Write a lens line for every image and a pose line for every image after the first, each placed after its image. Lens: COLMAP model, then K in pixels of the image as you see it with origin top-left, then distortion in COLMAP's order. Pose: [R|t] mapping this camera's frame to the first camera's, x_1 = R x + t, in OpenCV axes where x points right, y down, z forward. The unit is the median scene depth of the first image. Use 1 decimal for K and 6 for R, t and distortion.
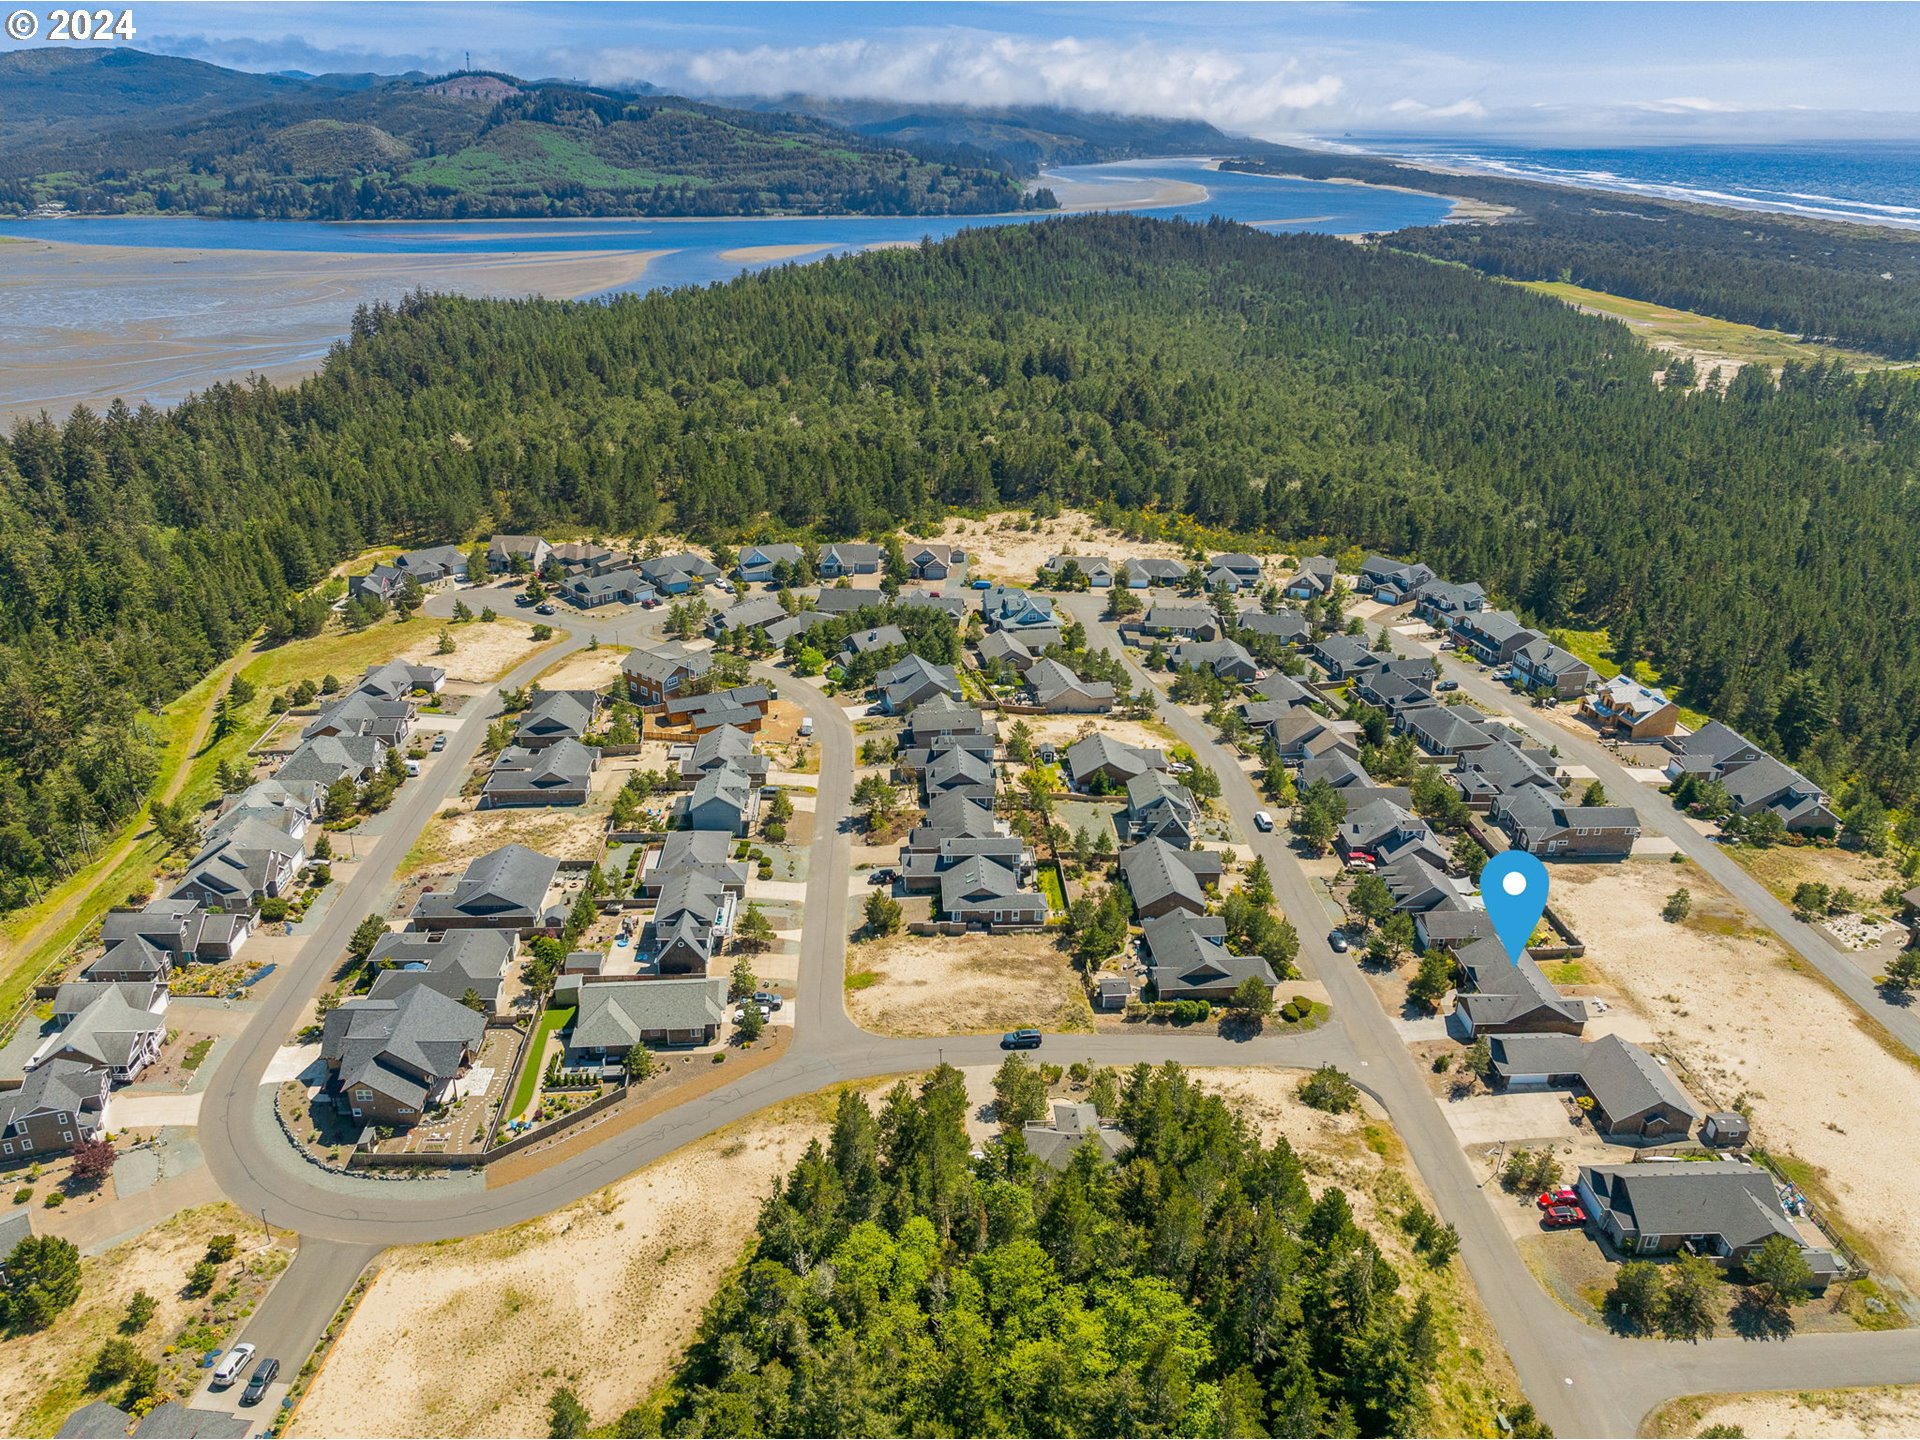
lens RADIAL K [[1294.4, 0, 960.0], [0, 1294.4, 720.0], [0, 0, 1]] dist [-0.004421, -0.002718]
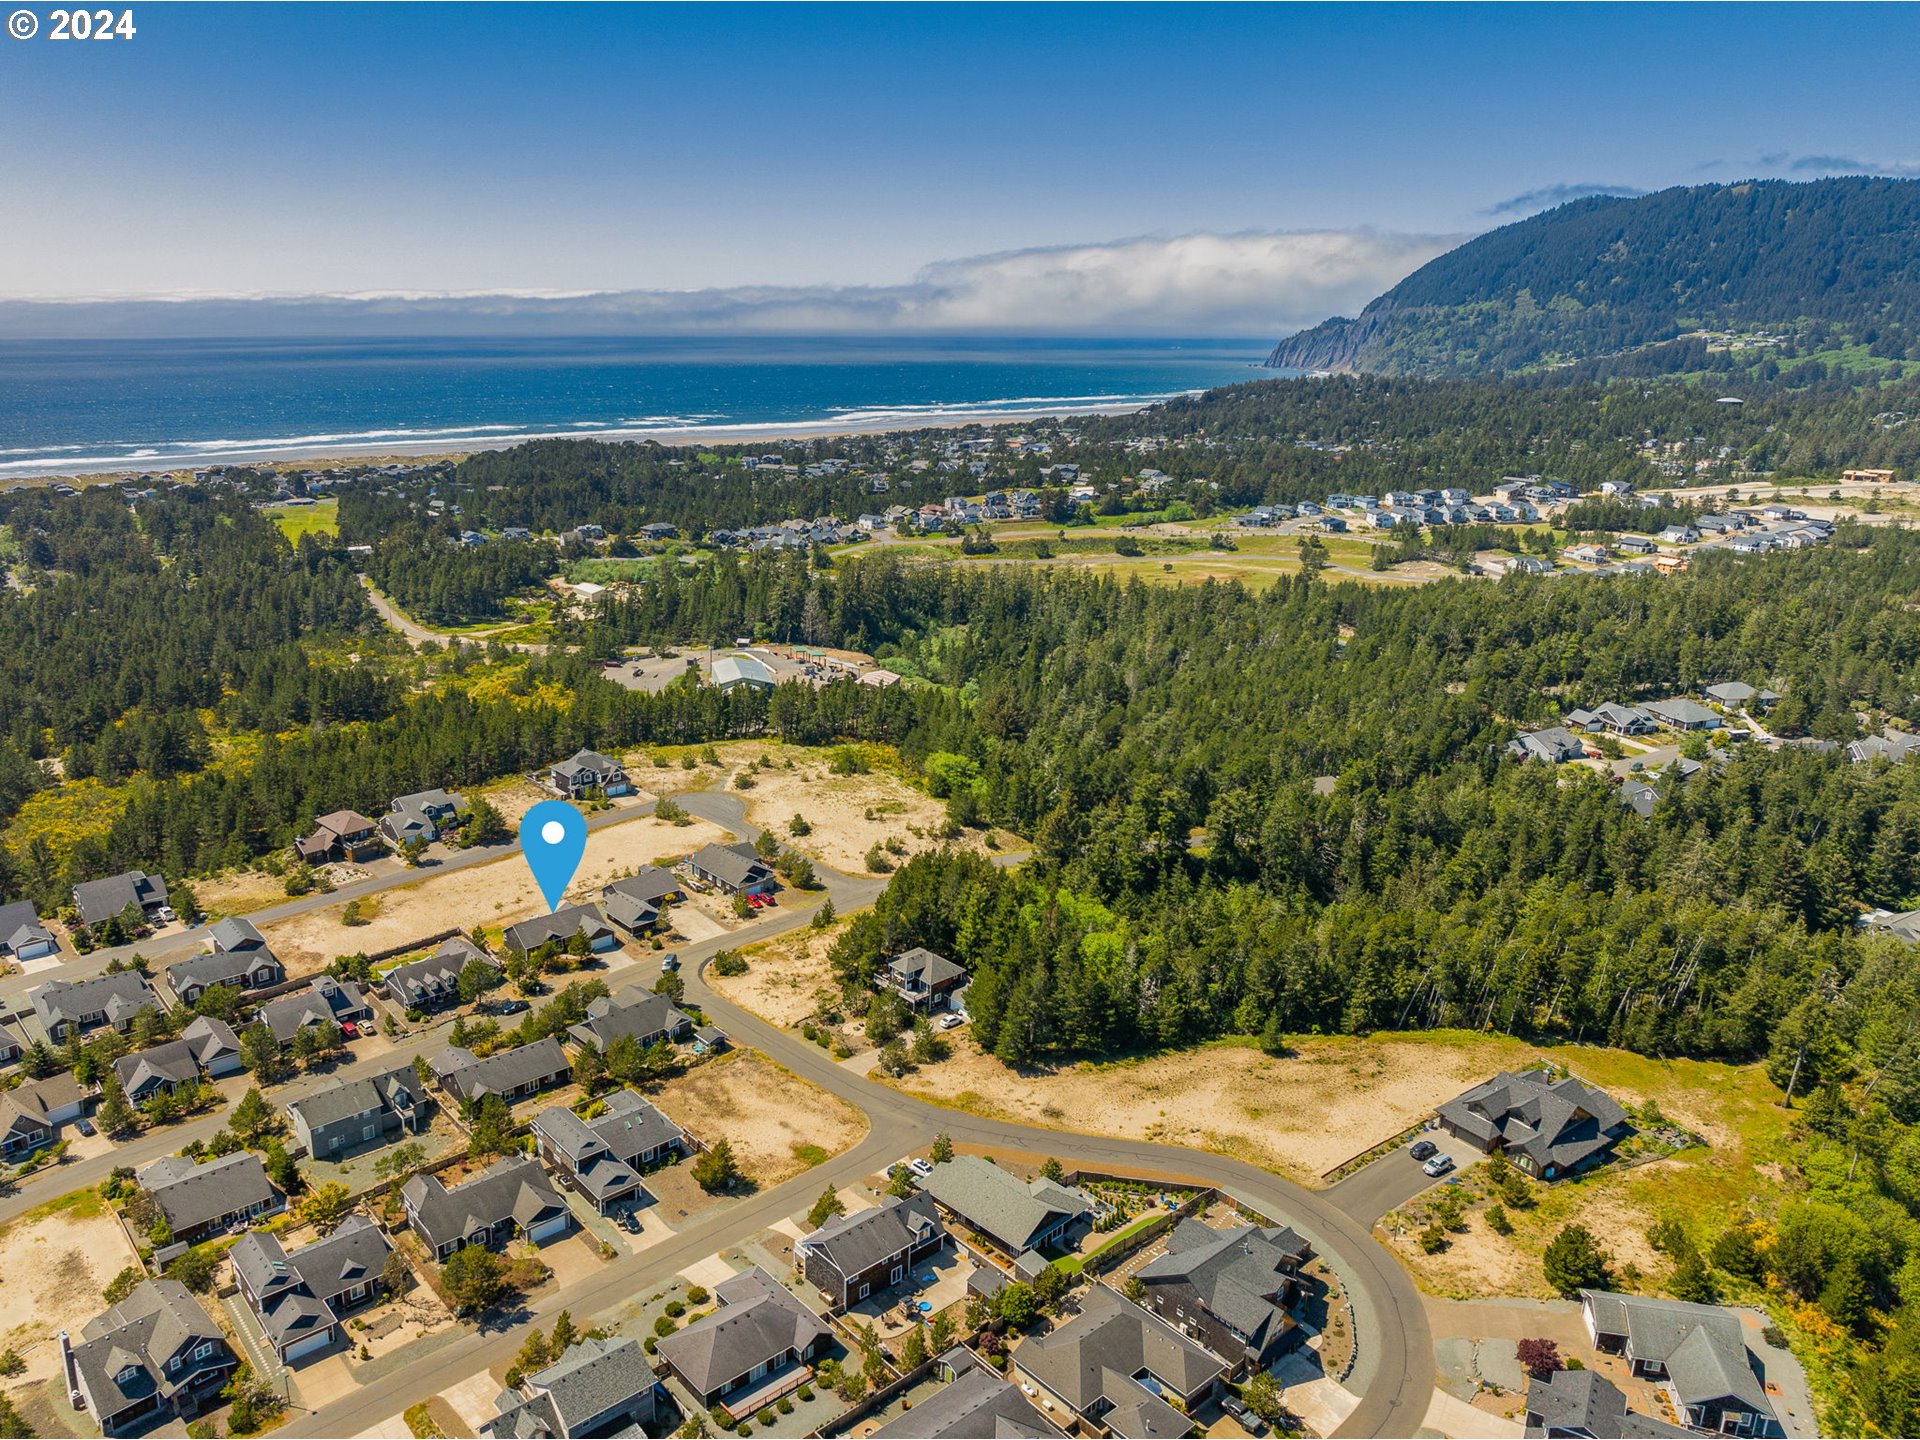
lens RADIAL K [[1294.4, 0, 960.0], [0, 1294.4, 720.0], [0, 0, 1]] dist [-0.004421, -0.002718]
pose [[-0.608300, -0.239434, 0.756731, -0.958054], [0.333275, 0.788239, 0.517307, -0.624603], [-0.720346, 0.566878, -0.399688, 1.333341]]
